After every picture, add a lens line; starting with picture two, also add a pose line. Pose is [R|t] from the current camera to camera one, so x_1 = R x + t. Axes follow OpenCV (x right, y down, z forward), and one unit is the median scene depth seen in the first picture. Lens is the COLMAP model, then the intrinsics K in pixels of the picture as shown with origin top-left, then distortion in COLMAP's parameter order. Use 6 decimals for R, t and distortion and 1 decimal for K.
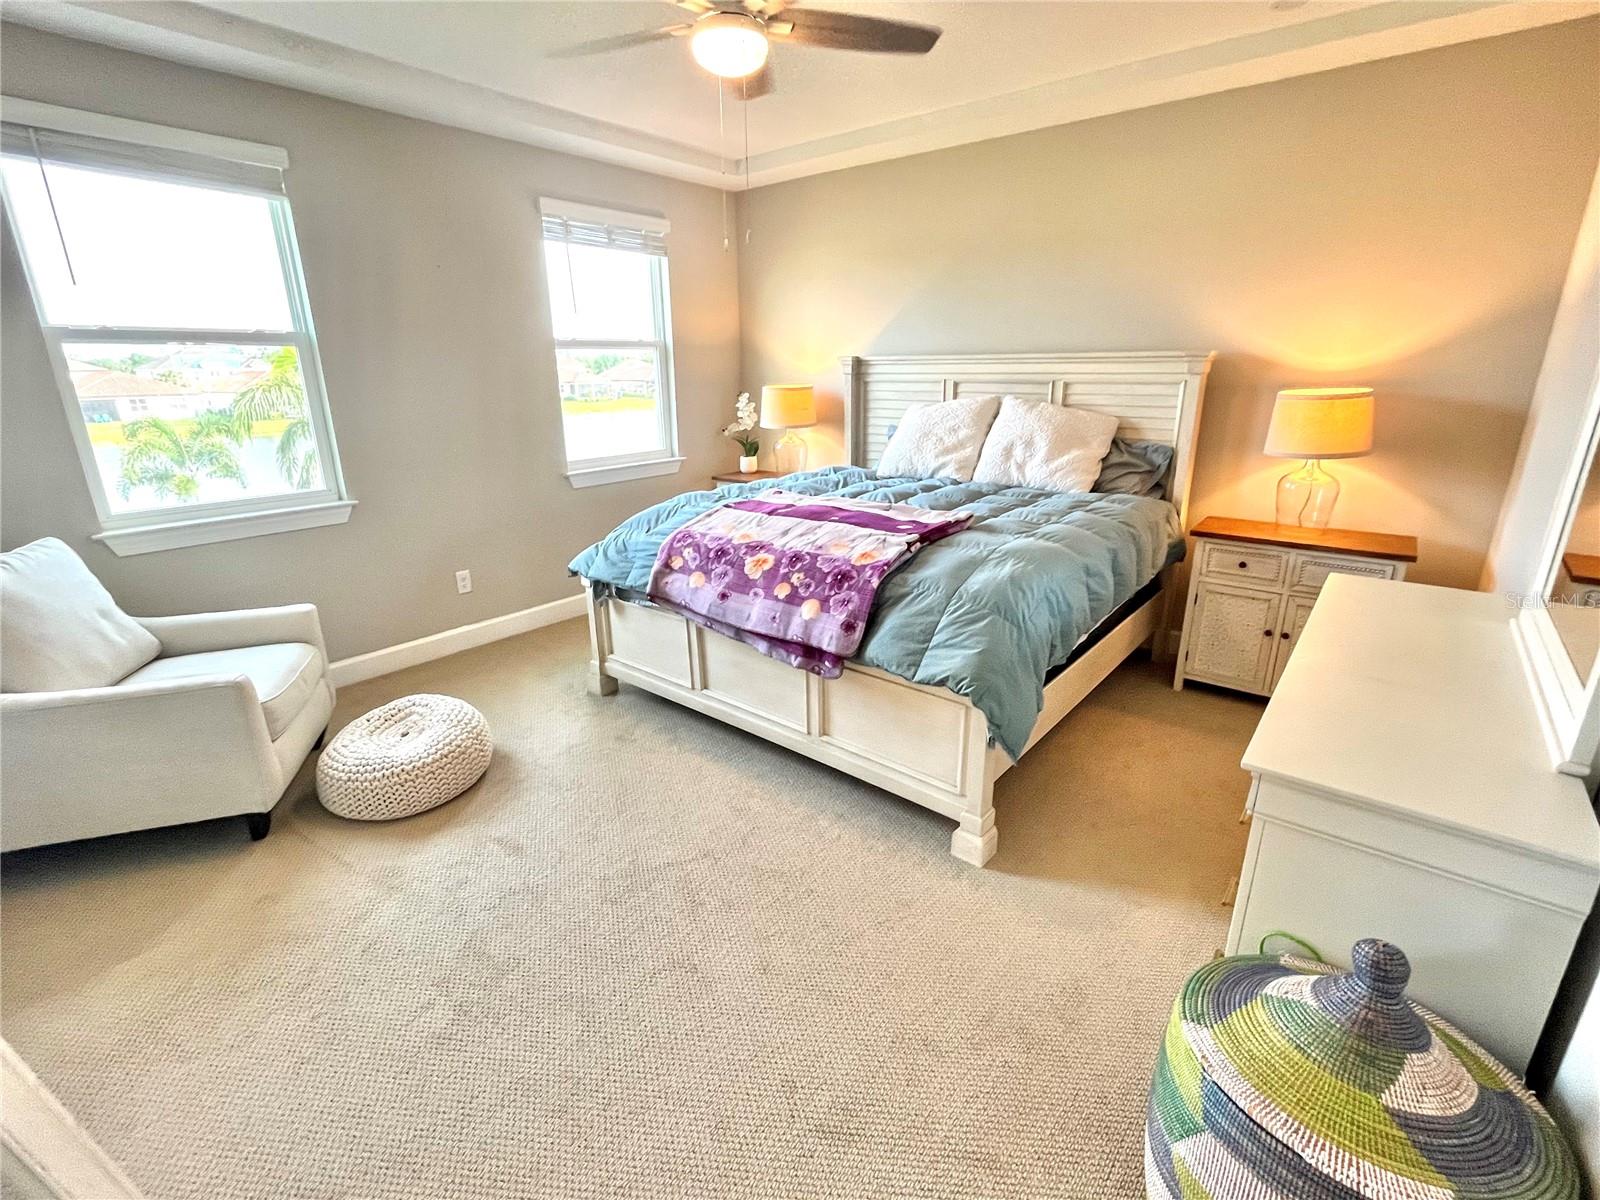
lens RADIAL K [[737.8, 0, 800.0], [0, 737.8, 600.0], [0, 0, 1]] dist [0.001456, 0.000063]
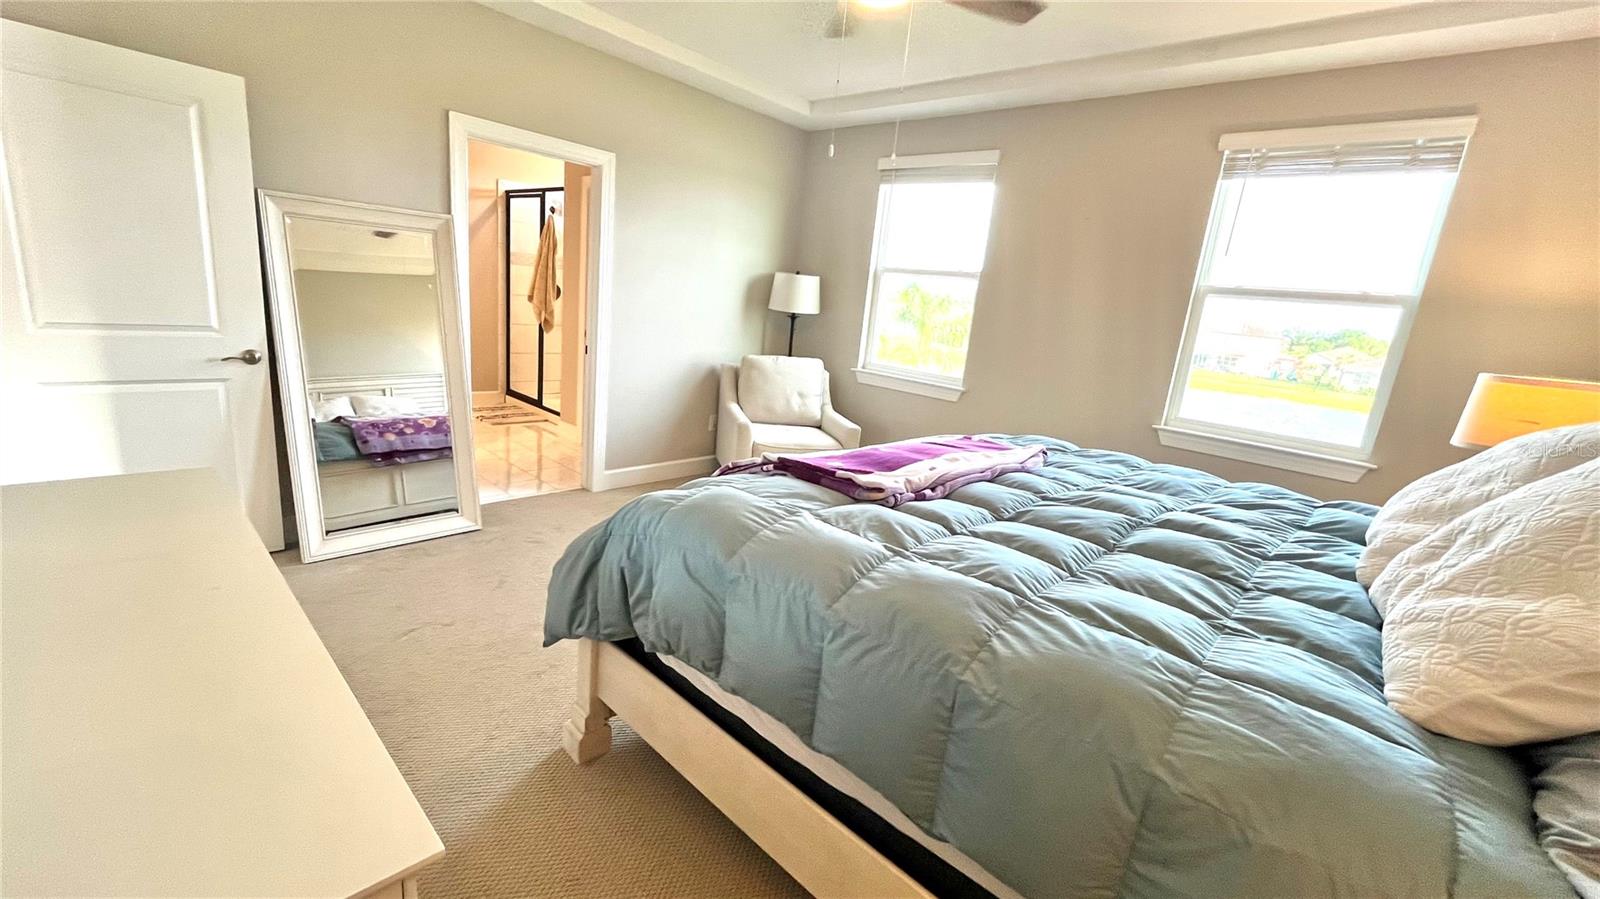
lens RADIAL K [[644.0, 0, 800.0], [0, 644.0, 449.5], [0, 0, 1]] dist [-0.003930, -0.000205]
pose [[-0.045999, 0.253358, -0.966278, 0.496329], [-0.375306, 0.892054, 0.251762, -0.178508], [0.925759, 0.374231, 0.054053, 0.554125]]
